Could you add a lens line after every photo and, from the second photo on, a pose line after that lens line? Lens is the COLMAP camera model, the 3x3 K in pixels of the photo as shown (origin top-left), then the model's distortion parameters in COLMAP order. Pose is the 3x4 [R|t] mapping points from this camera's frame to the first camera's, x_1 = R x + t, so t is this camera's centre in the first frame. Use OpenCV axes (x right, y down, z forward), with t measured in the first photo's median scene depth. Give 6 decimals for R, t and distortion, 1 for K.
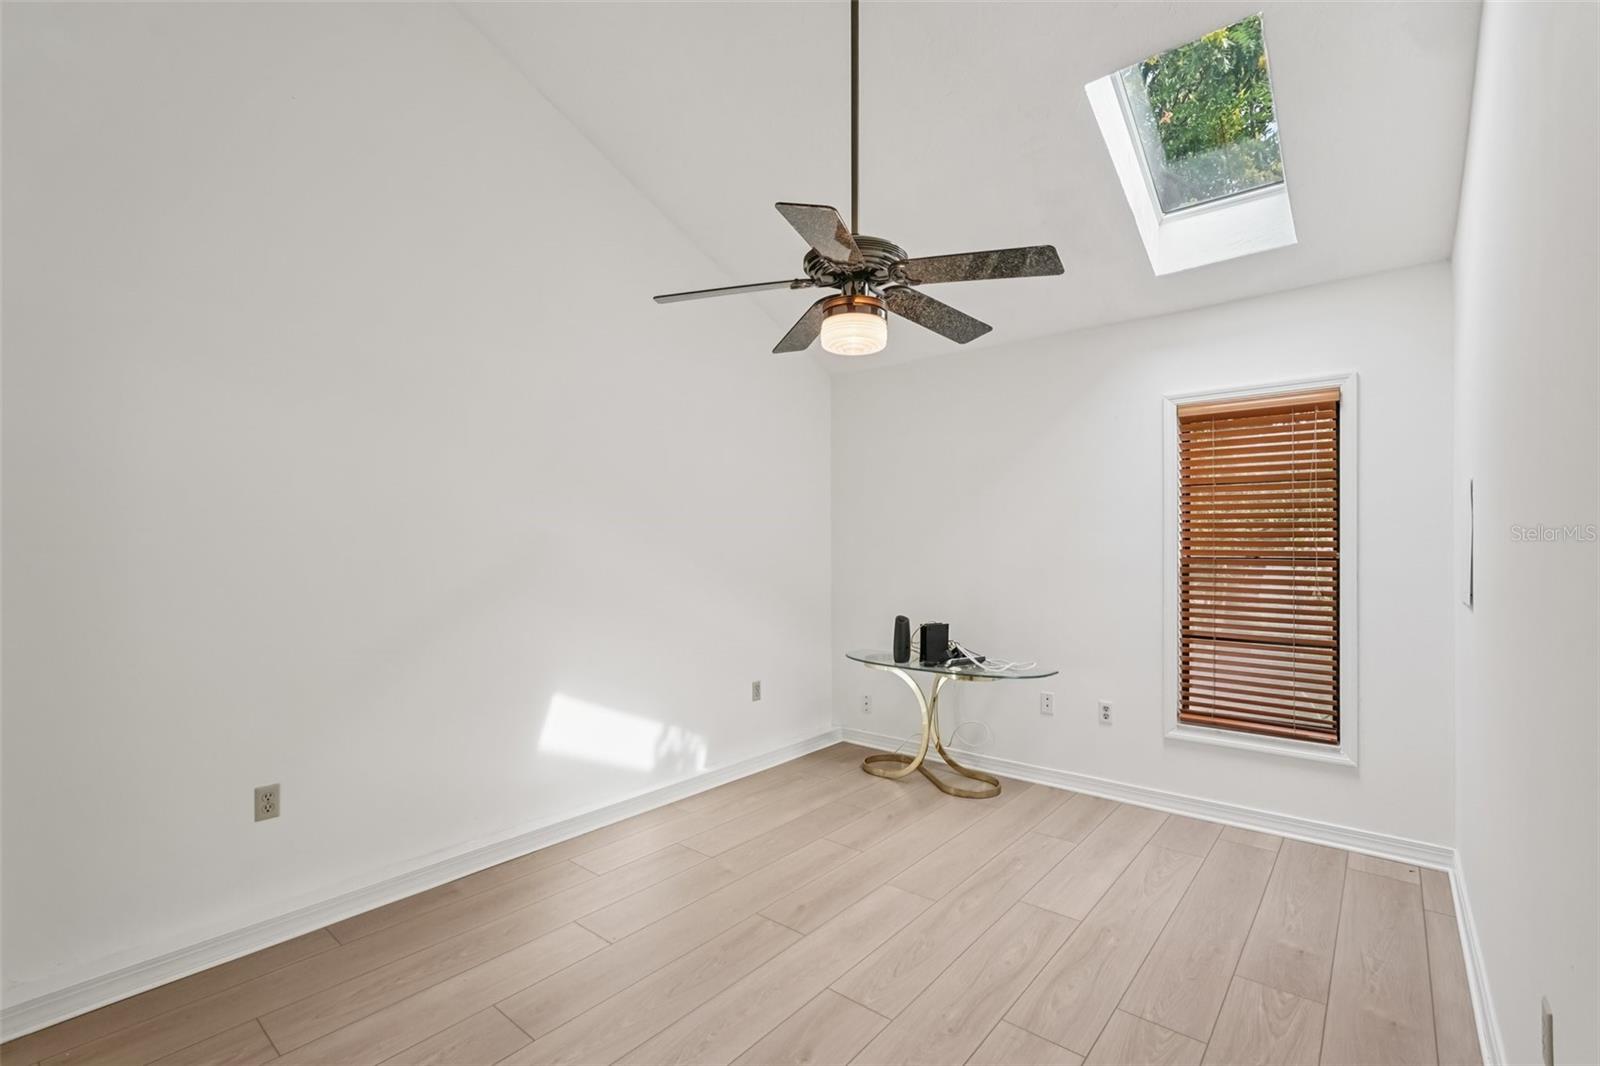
lens RADIAL K [[711.3, 0, 800.0], [0, 711.3, 533.0], [0, 0, 1]] dist [-0.014224, 0.010620]
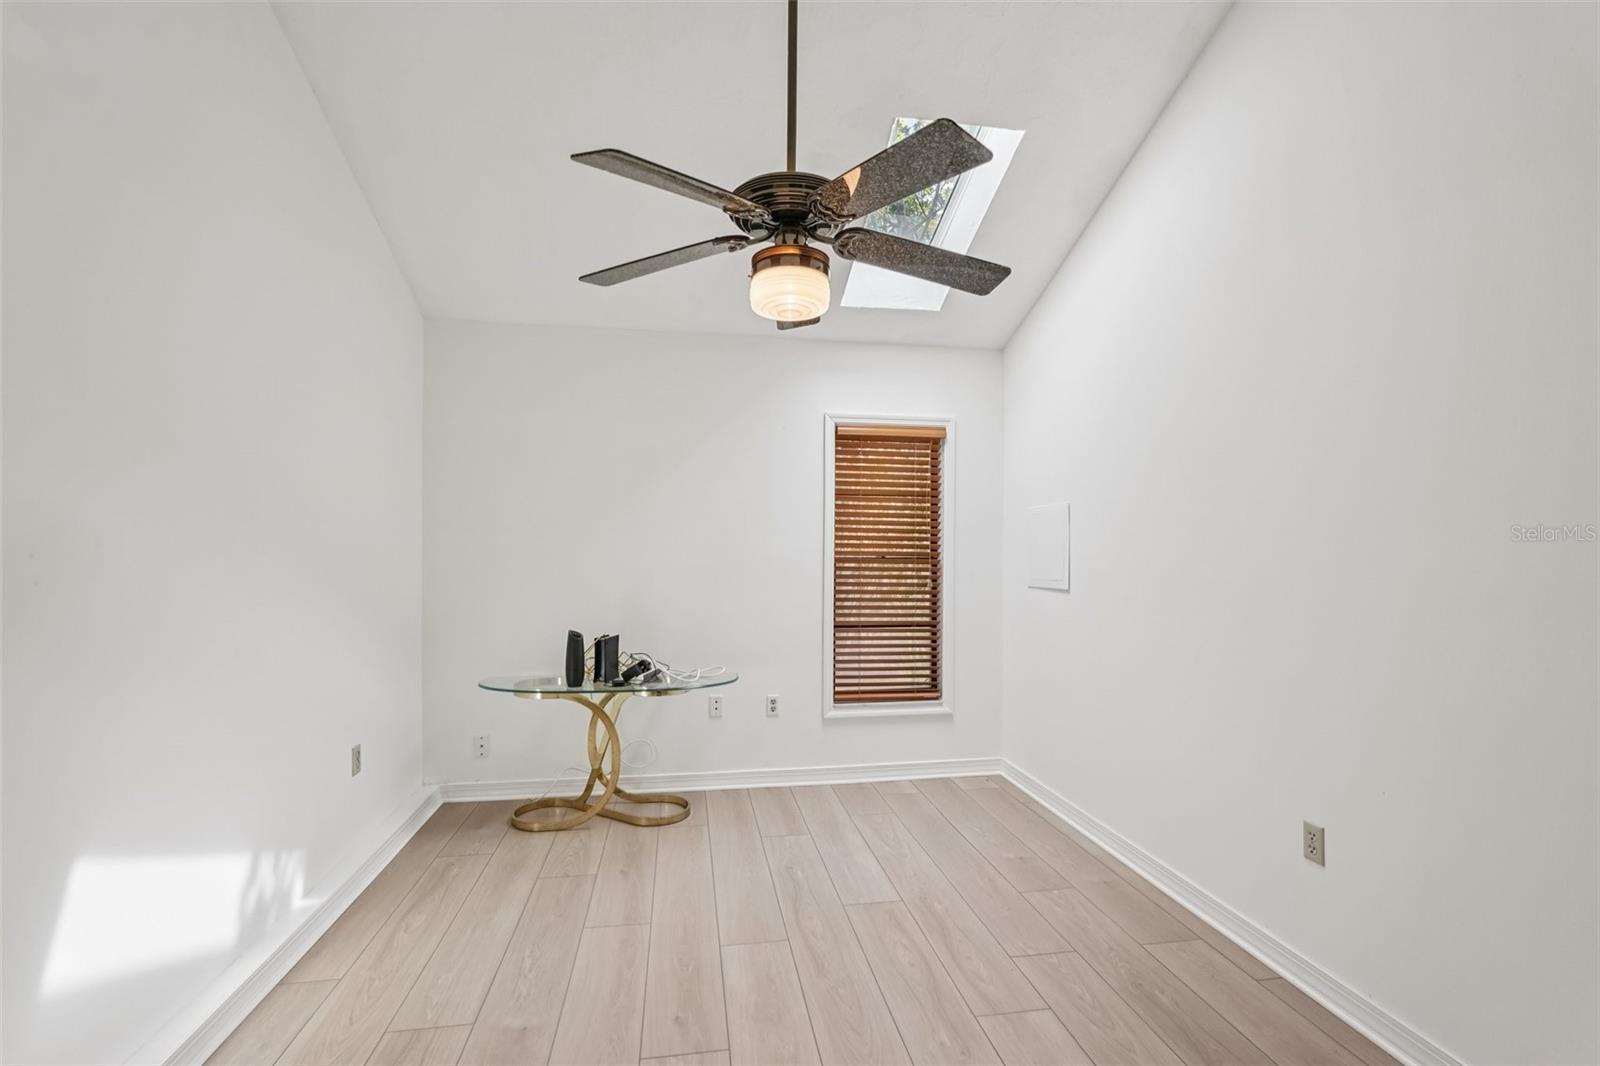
lens RADIAL K [[711.3, 0, 800.0], [0, 711.3, 533.0], [0, 0, 1]] dist [-0.014224, 0.010620]
pose [[0.651234, 0.019338, 0.758630, -0.363791], [-0.019580, 0.999771, -0.008677, 0.006233], [-0.758624, -0.009203, 0.651463, 0.298894]]
